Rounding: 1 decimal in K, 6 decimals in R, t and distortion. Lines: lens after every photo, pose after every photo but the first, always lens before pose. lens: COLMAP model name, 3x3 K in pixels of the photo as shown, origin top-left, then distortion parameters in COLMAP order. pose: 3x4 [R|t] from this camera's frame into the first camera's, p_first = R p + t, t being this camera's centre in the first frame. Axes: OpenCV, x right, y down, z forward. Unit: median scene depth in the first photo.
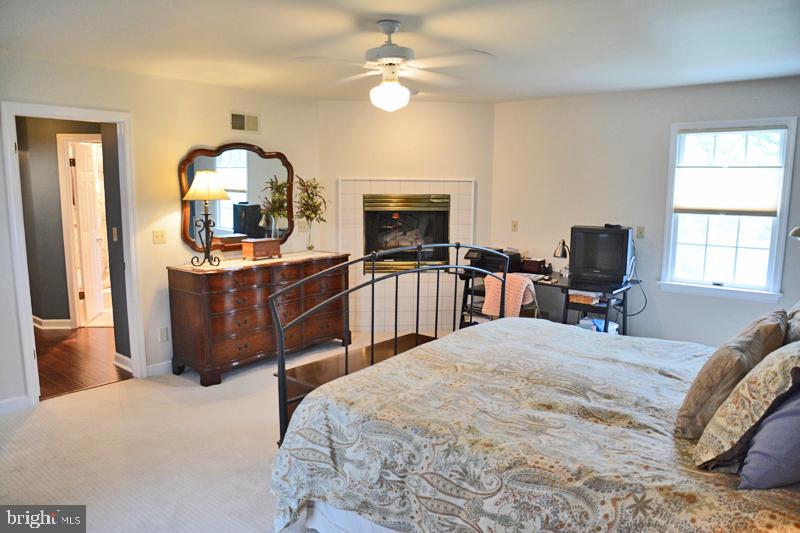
lens RADIAL K [[574.1, 0, 400.0], [0, 574.1, 266.5], [0, 0, 1]] dist [-0.066108, 0.000895]
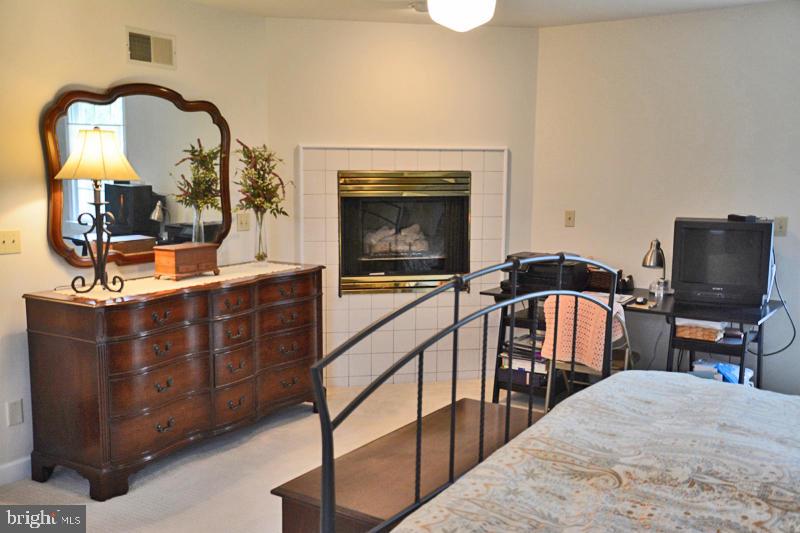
lens RADIAL K [[813.0, 0, 400.0], [0, 813.0, 266.5], [0, 0, 1]] dist [0.092717, 0.002259]
pose [[0.994046, -0.013417, 0.108129, -0.110811], [0.013945, 0.999894, -0.004134, -0.017513], [-0.108062, 0.005617, 0.994128, 0.109848]]
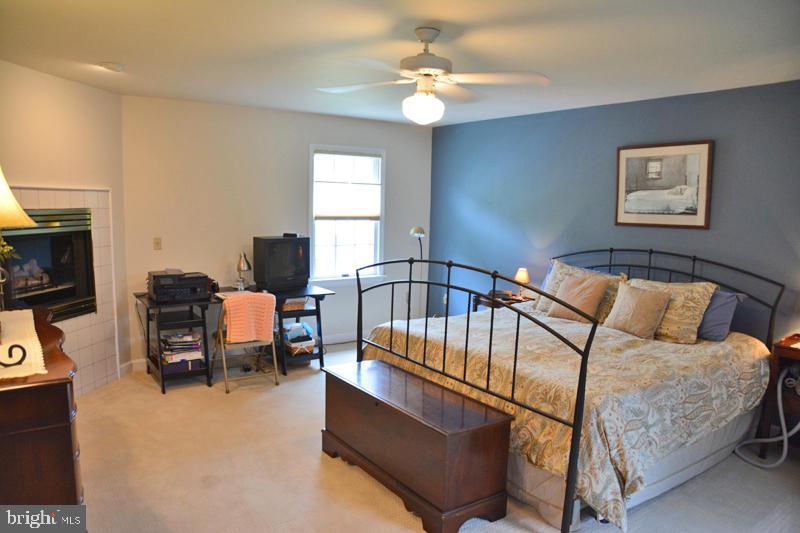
lens RADIAL K [[567.7, 0, 397.2], [0, 567.7, 278.3], [0, 0, 1]] dist [-0.130775, 0.079694]
pose [[0.277412, -0.128789, 0.952080, -0.586686], [0.111927, 0.988559, 0.101111, -0.074236], [-0.954209, 0.078514, 0.288653, 0.494426]]
